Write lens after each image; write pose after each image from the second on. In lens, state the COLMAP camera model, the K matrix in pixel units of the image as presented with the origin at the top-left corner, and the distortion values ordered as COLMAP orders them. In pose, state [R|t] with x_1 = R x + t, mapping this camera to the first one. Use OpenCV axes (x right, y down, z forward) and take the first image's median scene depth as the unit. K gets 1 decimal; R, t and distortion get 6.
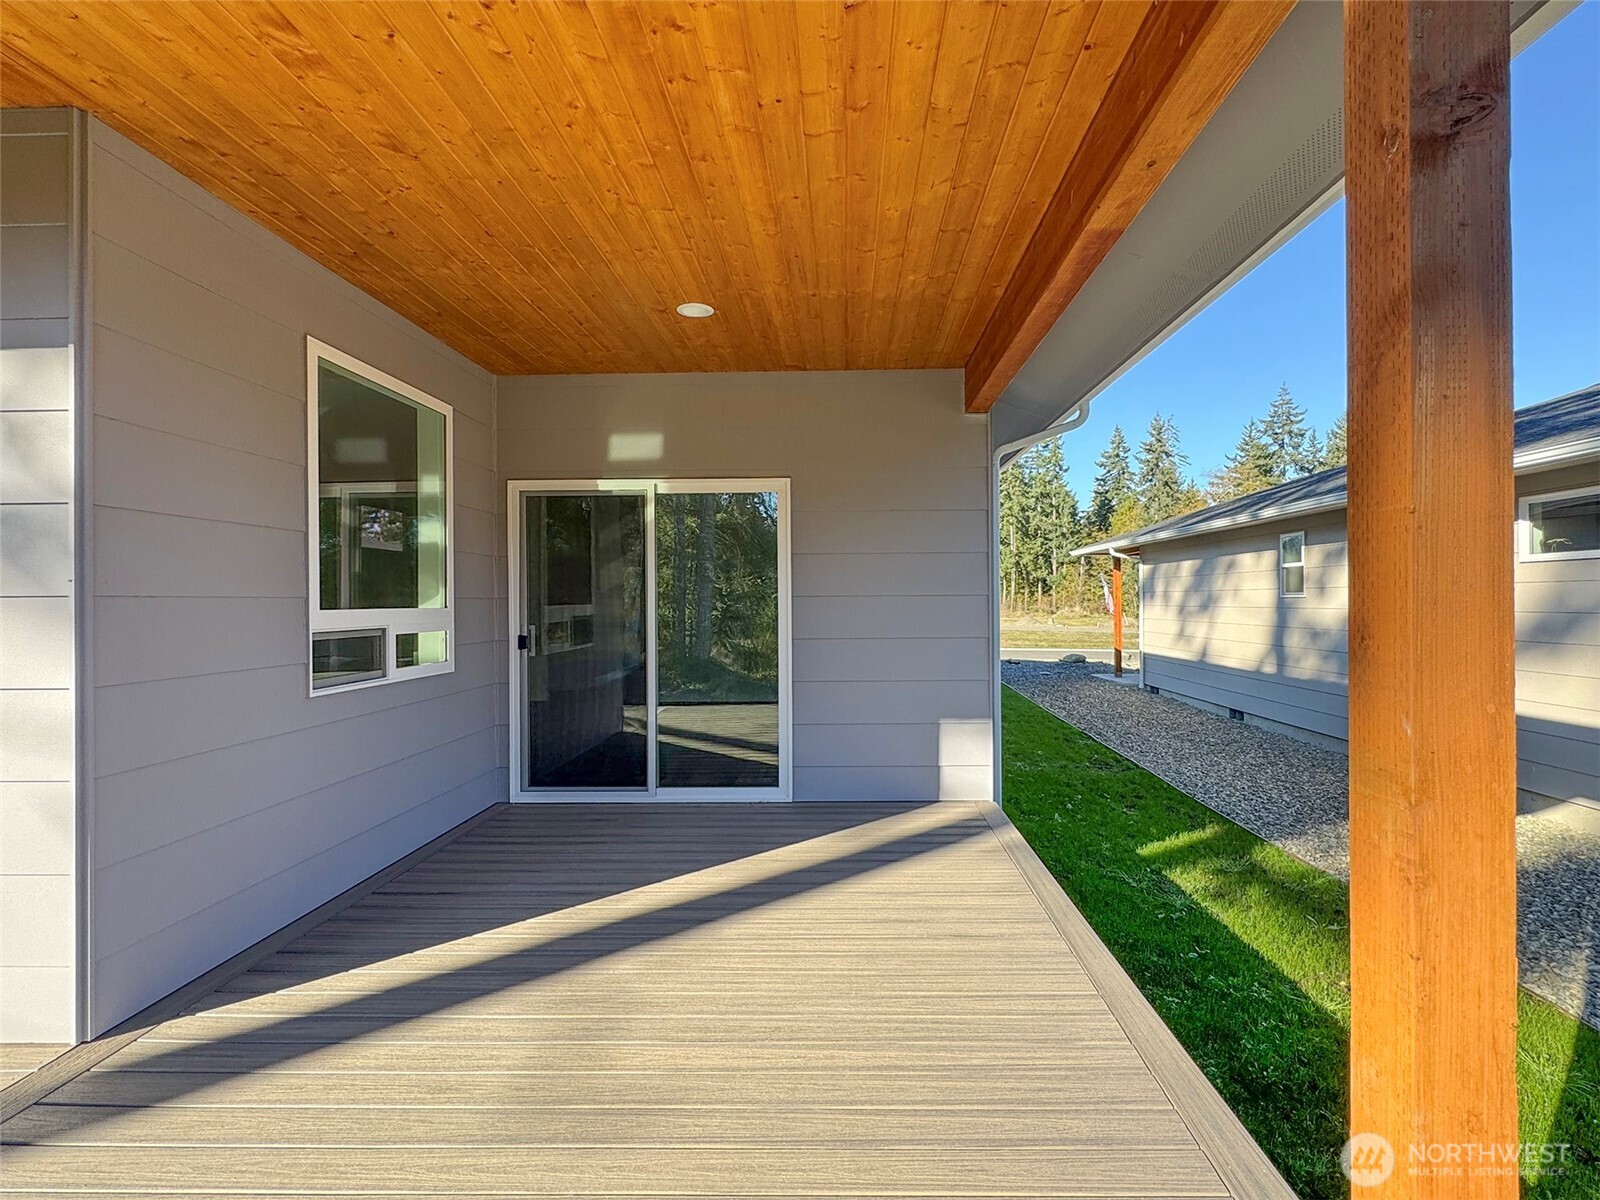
lens RADIAL K [[778.3, 0, 810.2], [0, 778.3, 602.5], [0, 0, 1]] dist [0.000445, 0.000098]
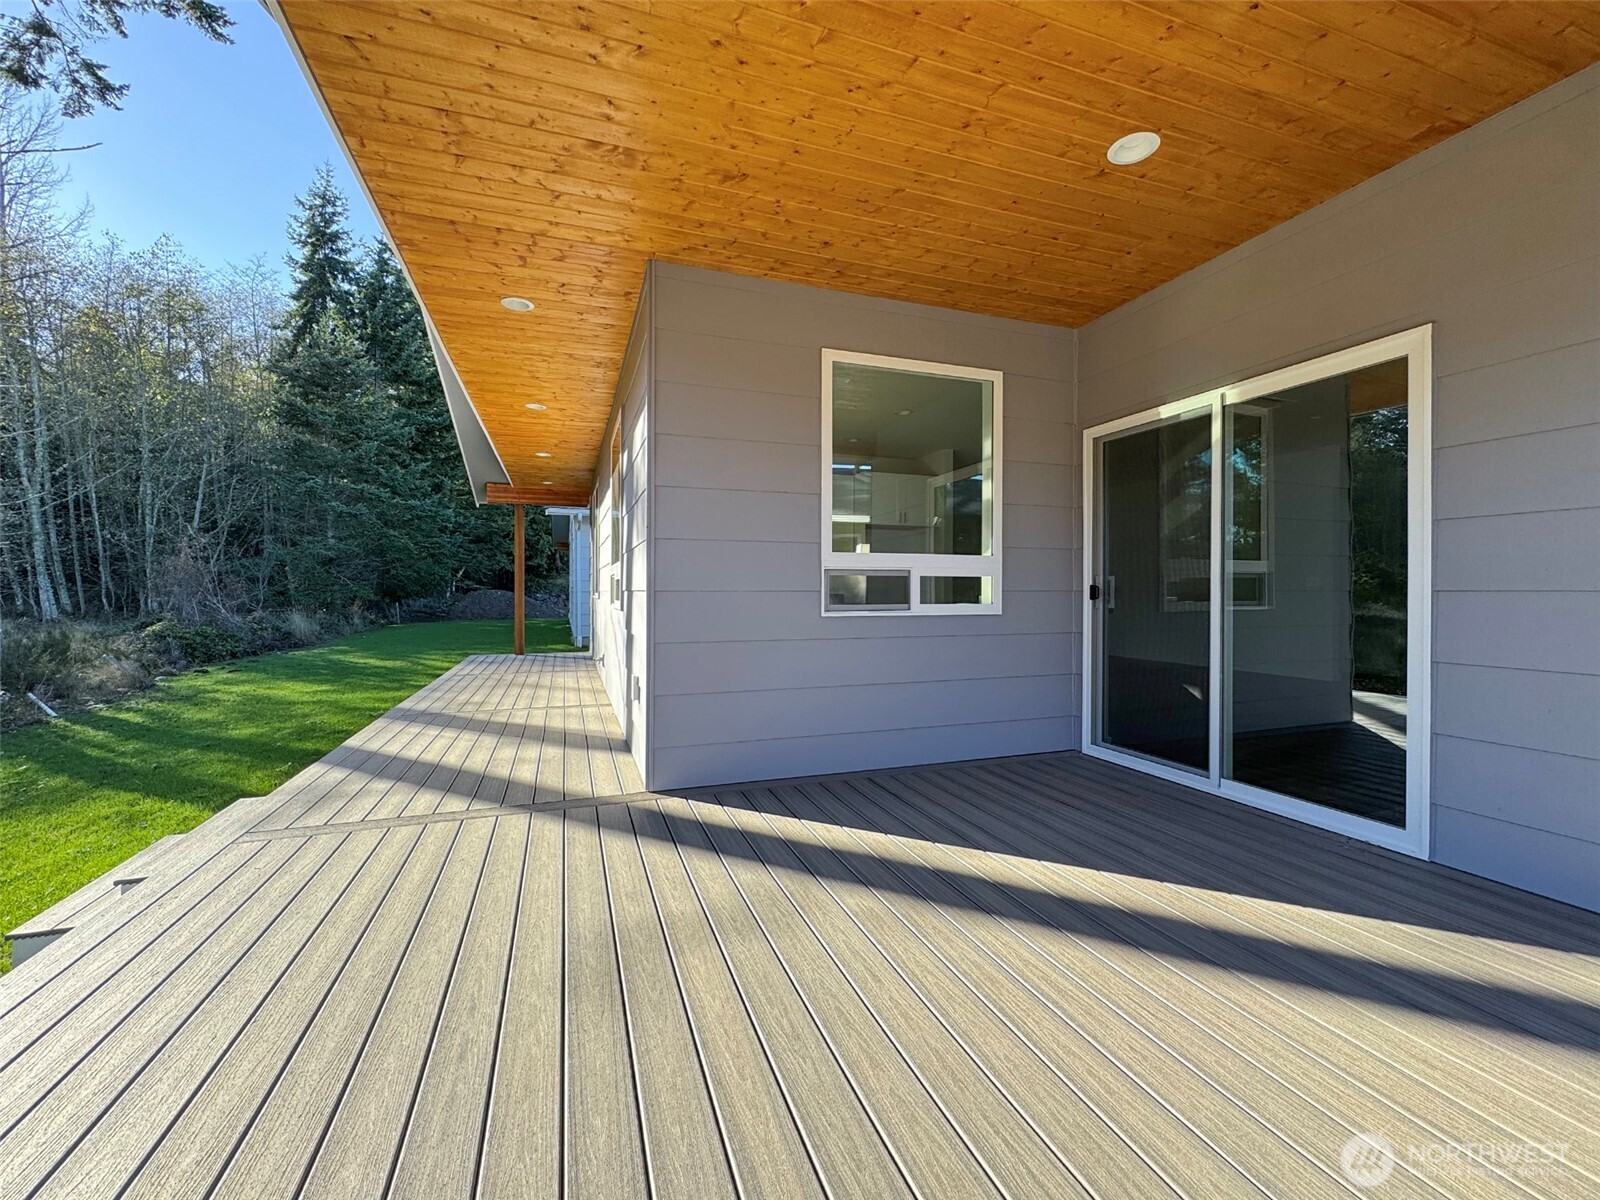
lens RADIAL K [[659.2, 0, 802.4], [0, 659.2, 591.2], [0, 0, 1]] dist [0.000033, -0.000528]
pose [[0.370305, 0.009518, -0.928861, 0.285360], [-0.005331, 0.999953, 0.008121, 0.048387], [0.928895, 0.001944, 0.370339, 0.381028]]
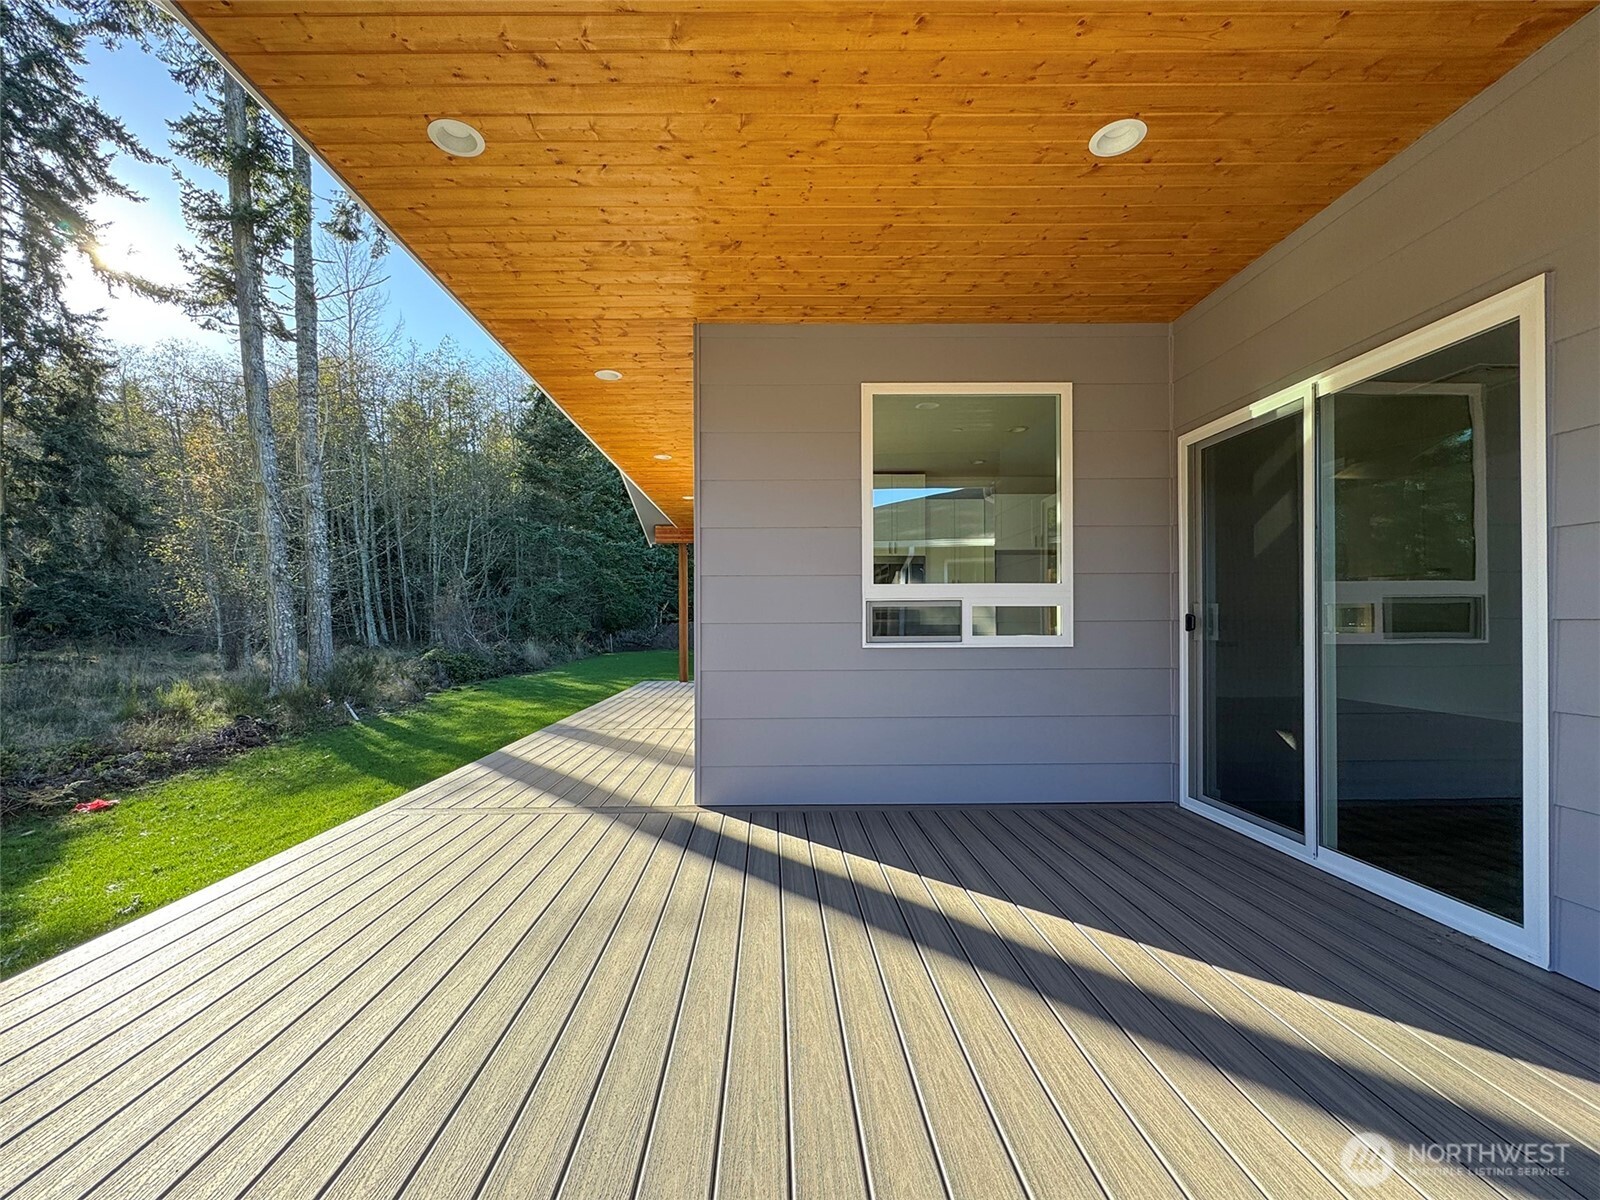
lens RADIAL K [[679.4, 0, 775.5], [0, 679.4, 619.4], [0, 0, 1]] dist [0.000260, -0.000316]
pose [[0.049124, 0.004447, -0.998783, 0.379303], [0.002514, 0.999986, 0.004576, 0.046540], [0.998790, -0.002735, 0.049112, 0.550888]]
